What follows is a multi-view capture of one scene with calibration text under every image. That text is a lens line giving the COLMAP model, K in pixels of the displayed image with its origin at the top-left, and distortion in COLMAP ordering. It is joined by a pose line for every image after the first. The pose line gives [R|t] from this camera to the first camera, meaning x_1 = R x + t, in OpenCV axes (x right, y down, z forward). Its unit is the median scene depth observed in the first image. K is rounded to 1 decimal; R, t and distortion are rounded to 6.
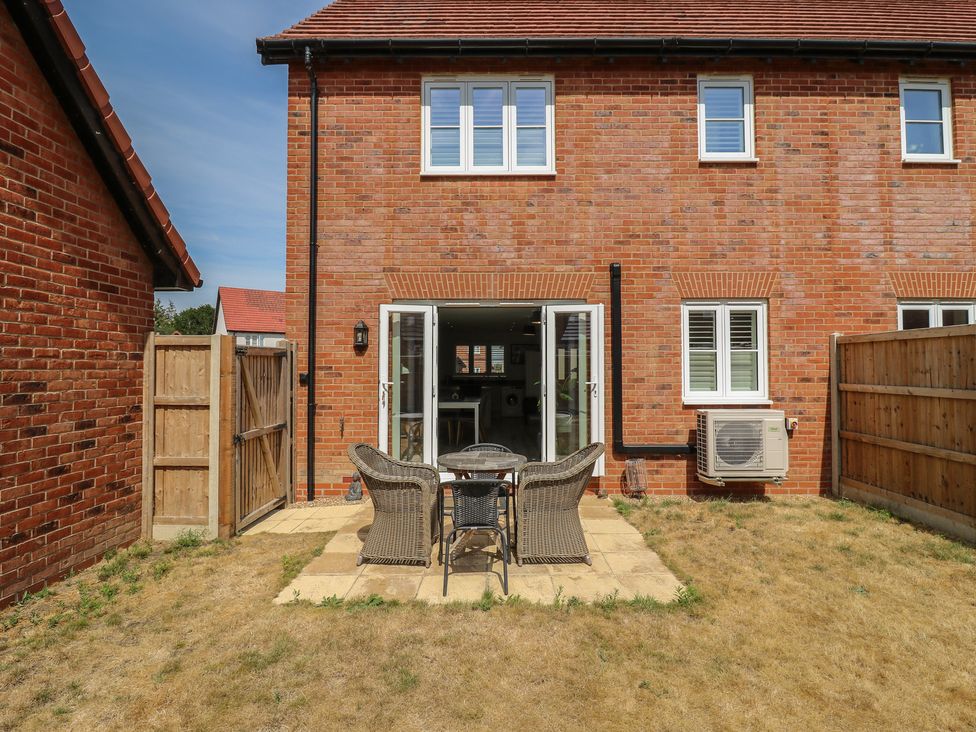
lens RADIAL K [[510.2, 0, 486.0], [0, 510.2, 361.8], [0, 0, 1]] dist [0.000246, -0.012306]
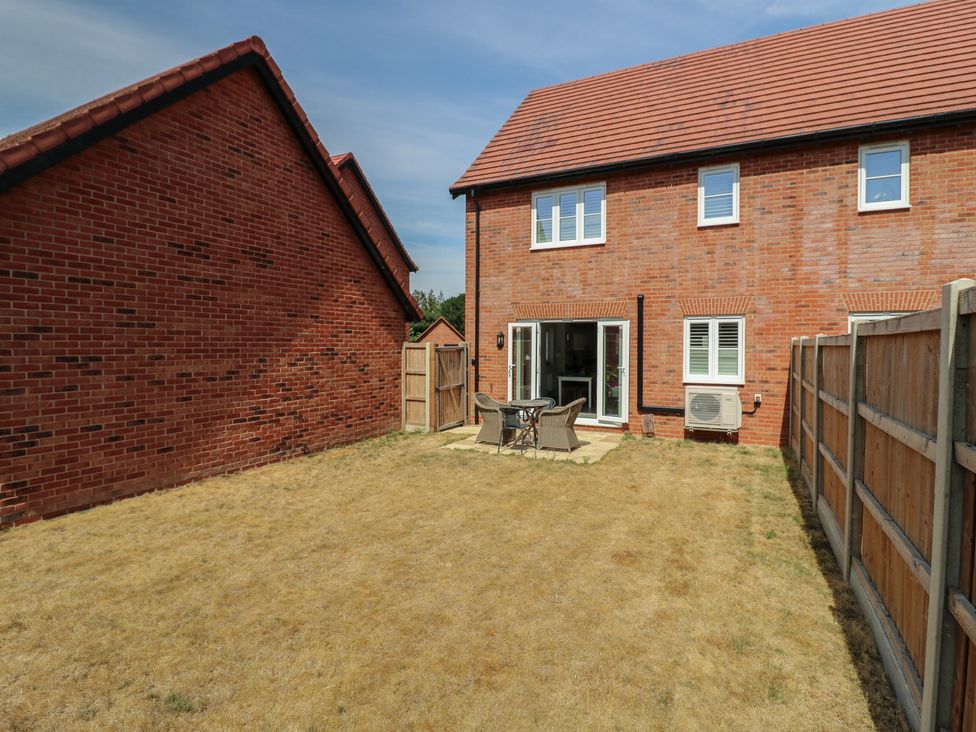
lens RADIAL K [[510.2, 0, 490.3], [0, 510.2, 365.4], [0, 0, 1]] dist [0.000246, -0.012306]
pose [[0.894395, 0.021959, -0.446738, 0.557462], [0.003651, 0.998402, 0.056386, -0.061202], [0.447263, -0.052062, 0.892886, -0.687560]]
